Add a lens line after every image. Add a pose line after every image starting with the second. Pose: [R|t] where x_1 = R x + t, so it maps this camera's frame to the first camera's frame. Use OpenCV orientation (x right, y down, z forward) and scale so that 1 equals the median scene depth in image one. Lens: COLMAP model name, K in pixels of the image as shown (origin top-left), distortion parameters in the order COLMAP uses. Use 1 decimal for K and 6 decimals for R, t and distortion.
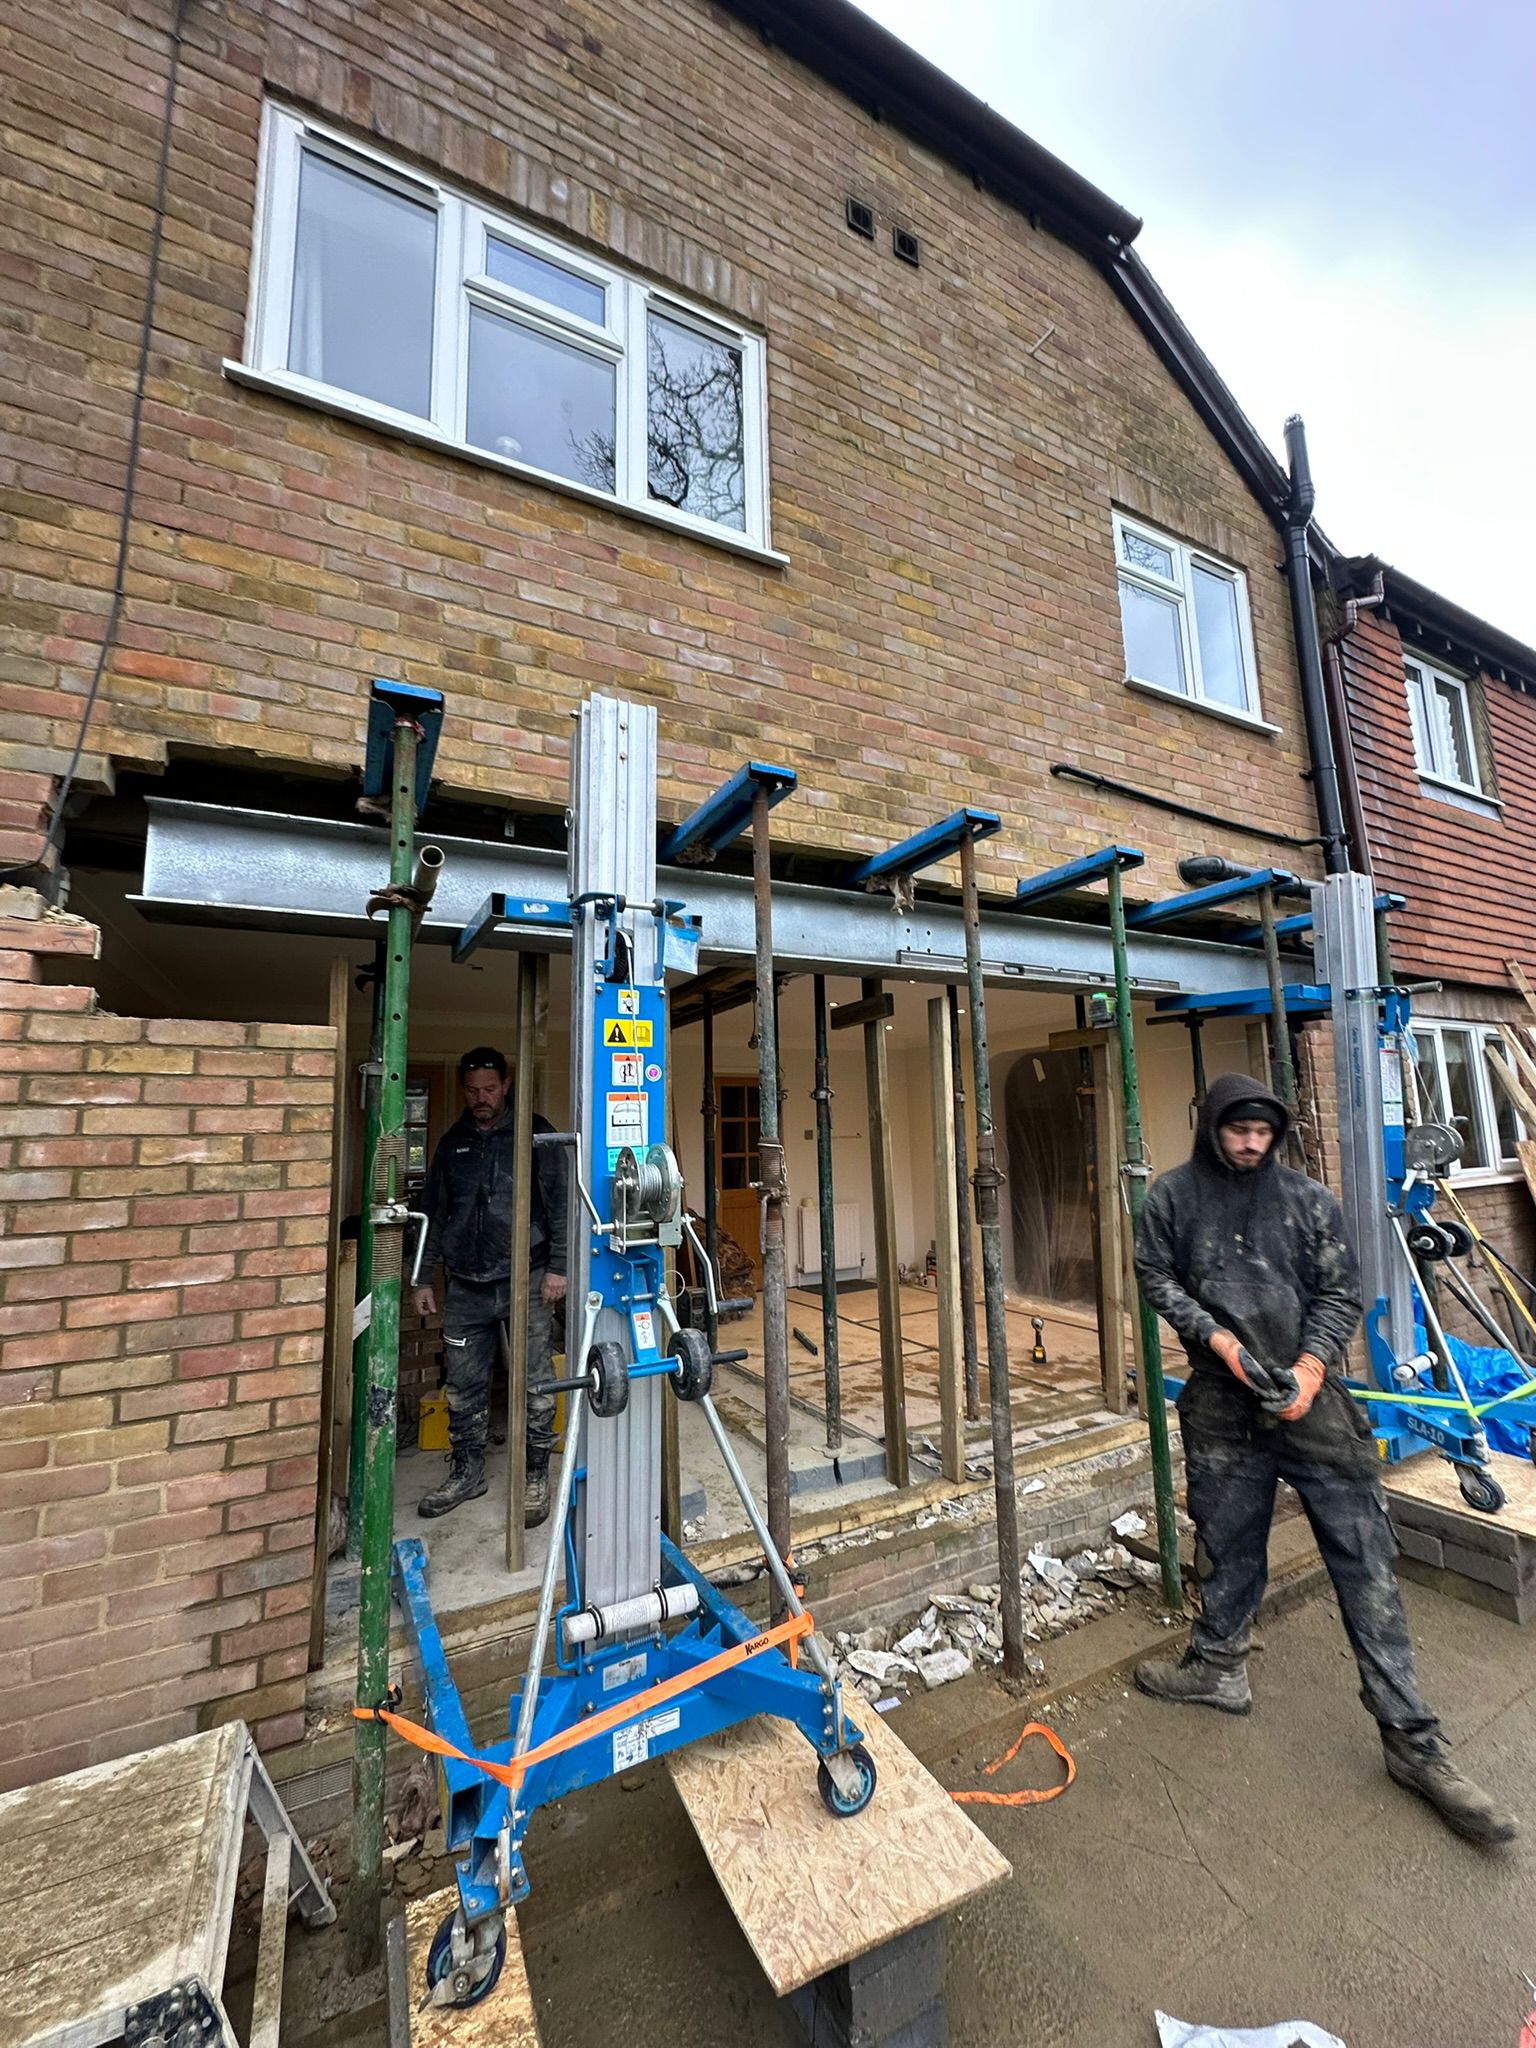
lens RADIAL K [[809.0, 0, 769.2], [0, 809.0, 1022.6], [0, 0, 1]] dist [-0.001876, -0.000131]
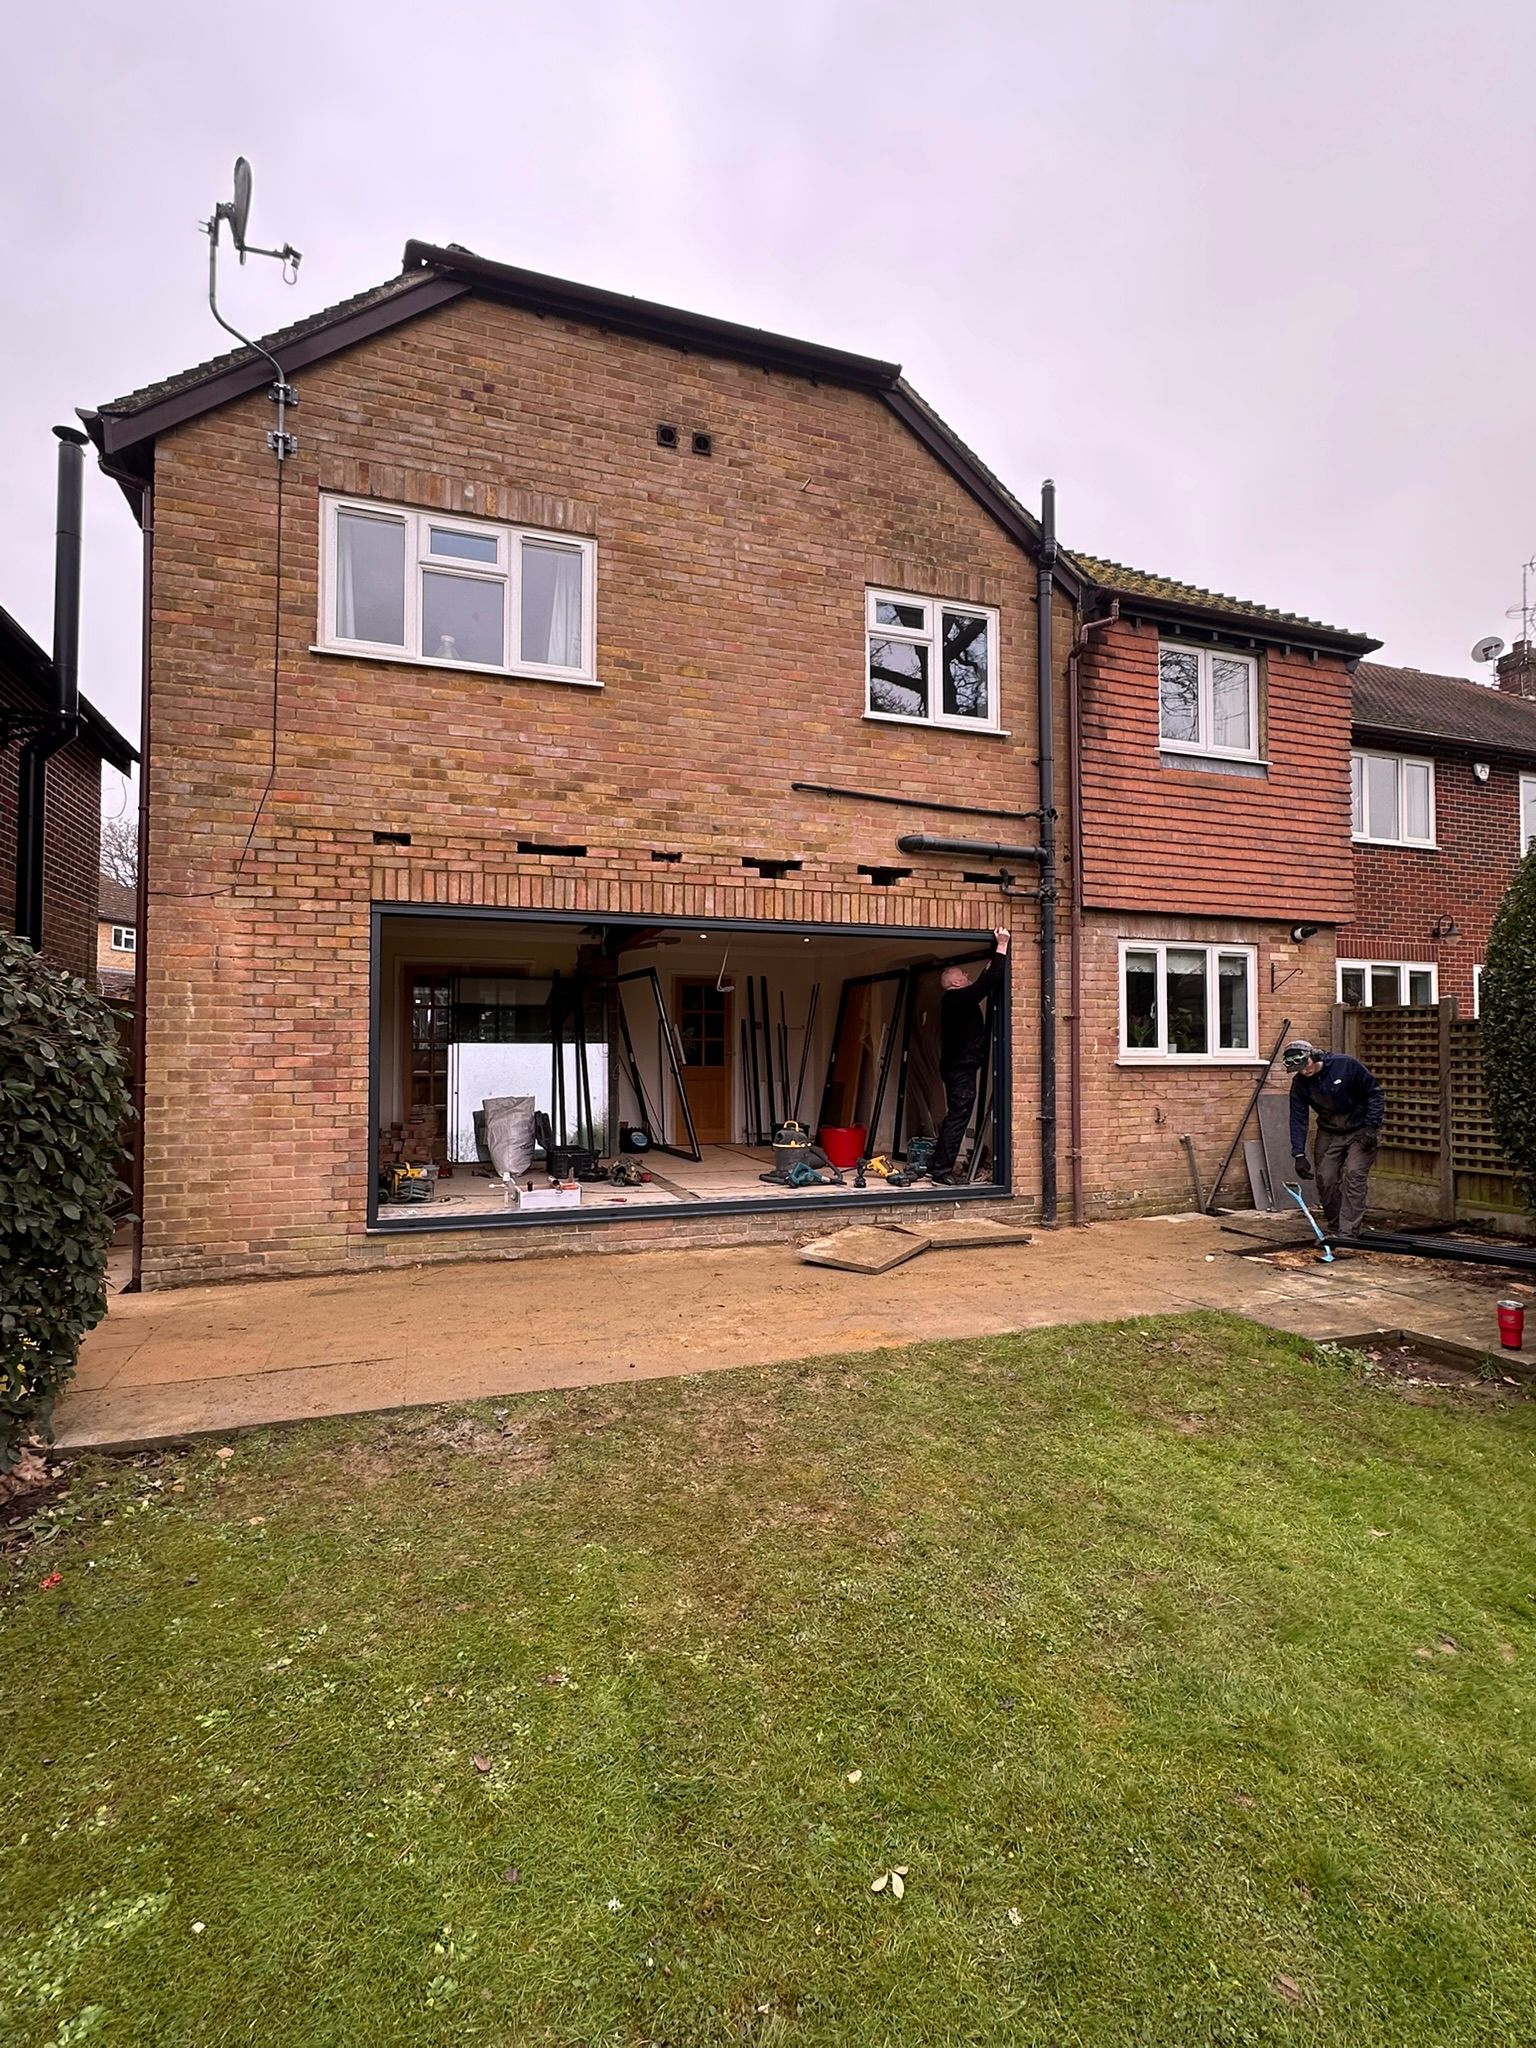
lens RADIAL K [[961.2, 0, 769.0], [0, 961.2, 1021.4], [0, 0, 1]] dist [-0.001296, 0.000374]
pose [[0.988919, 0.019998, -0.147105, 0.698020], [-0.003938, 0.994070, 0.108666, -0.068307], [0.148406, -0.106883, 0.983134, -1.079642]]
